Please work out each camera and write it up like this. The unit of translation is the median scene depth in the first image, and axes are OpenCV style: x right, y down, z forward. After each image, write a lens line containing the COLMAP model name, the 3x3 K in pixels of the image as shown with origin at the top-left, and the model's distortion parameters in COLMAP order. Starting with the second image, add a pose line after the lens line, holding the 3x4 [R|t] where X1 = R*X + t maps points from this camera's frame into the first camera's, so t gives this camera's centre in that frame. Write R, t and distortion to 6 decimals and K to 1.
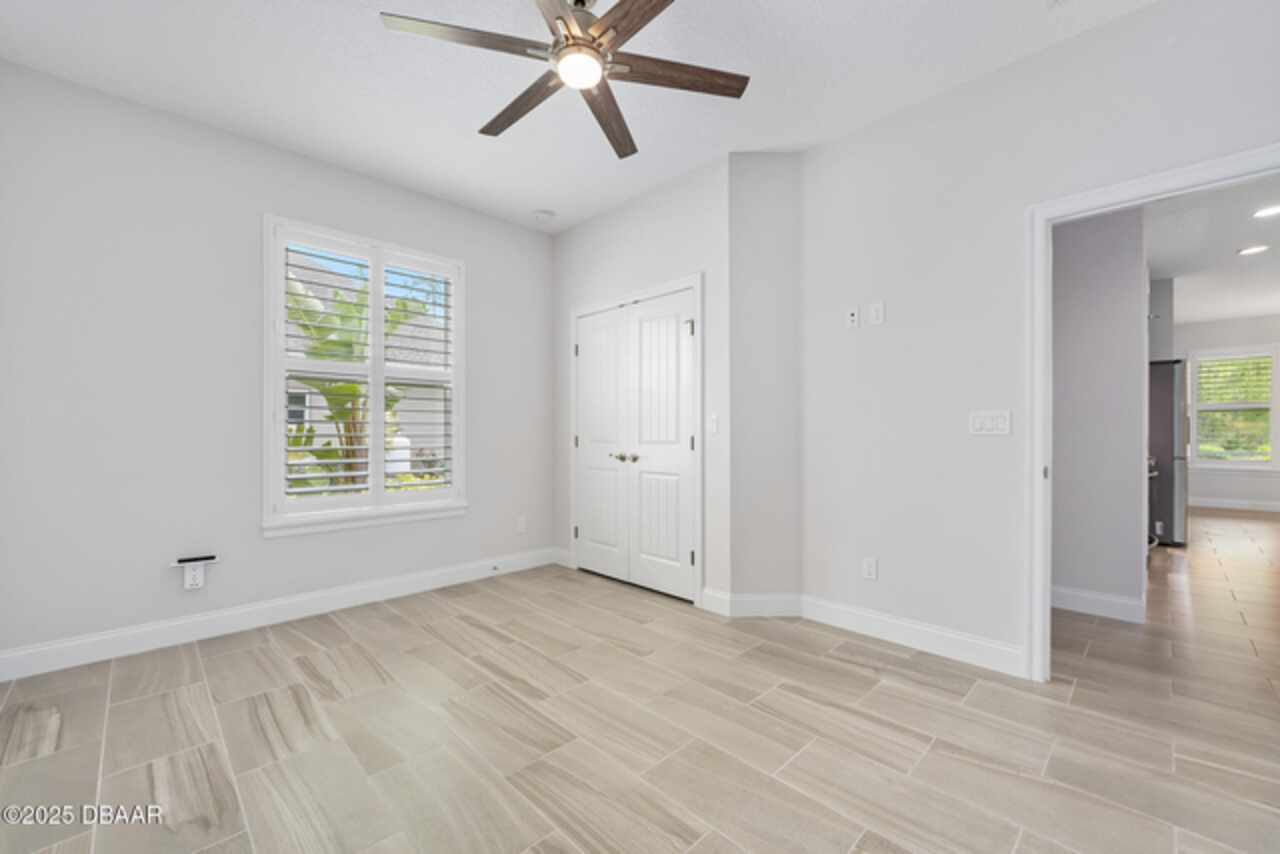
lens RADIAL K [[526.7, 0, 654.0], [0, 526.7, 432.8], [0, 0, 1]] dist [-0.001255, 0.000105]
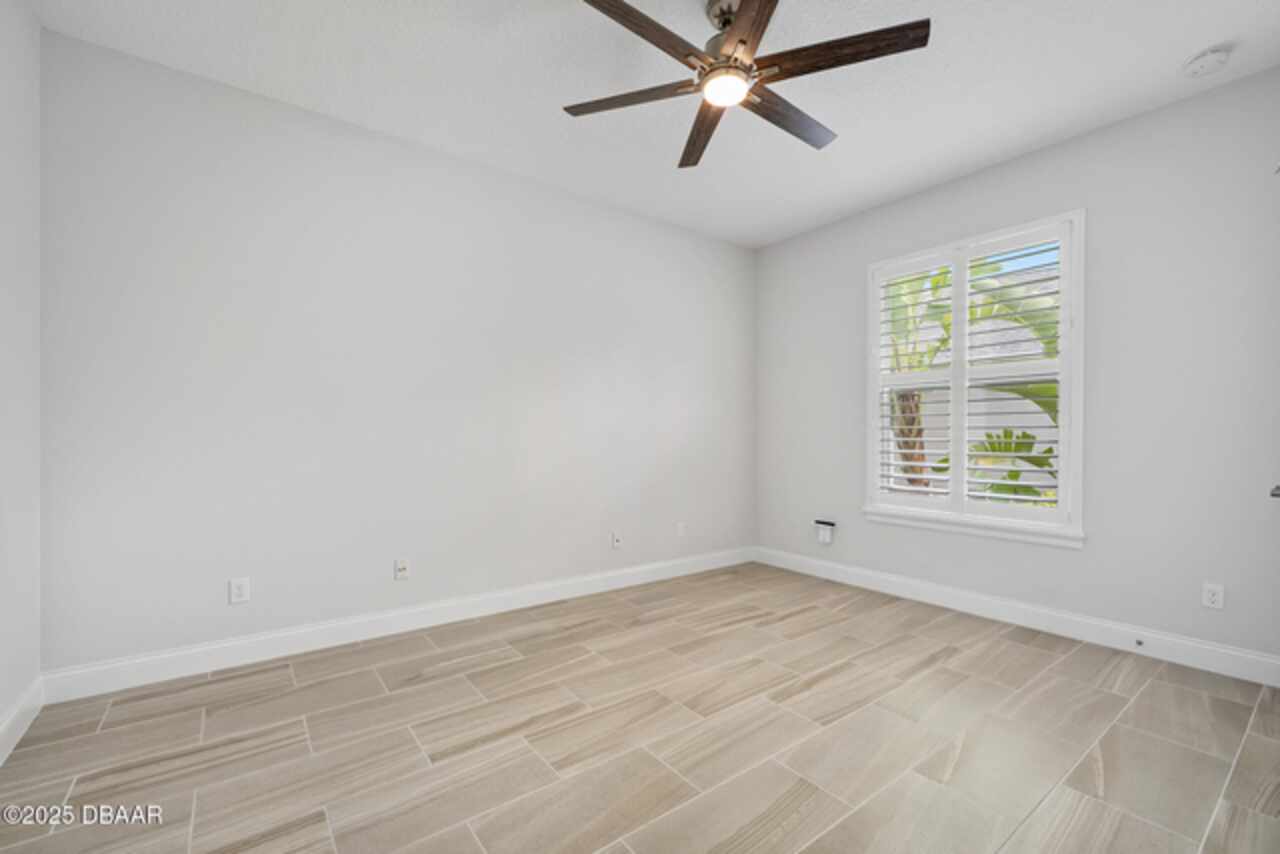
lens RADIAL K [[526.7, 0, 654.0], [0, 526.7, 432.8], [0, 0, 1]] dist [-0.001255, 0.000105]
pose [[-0.127537, -0.009654, -0.991787, 0.588244], [-0.007734, 0.999932, -0.008739, 0.003912], [0.991804, 0.006556, -0.127603, 0.643056]]
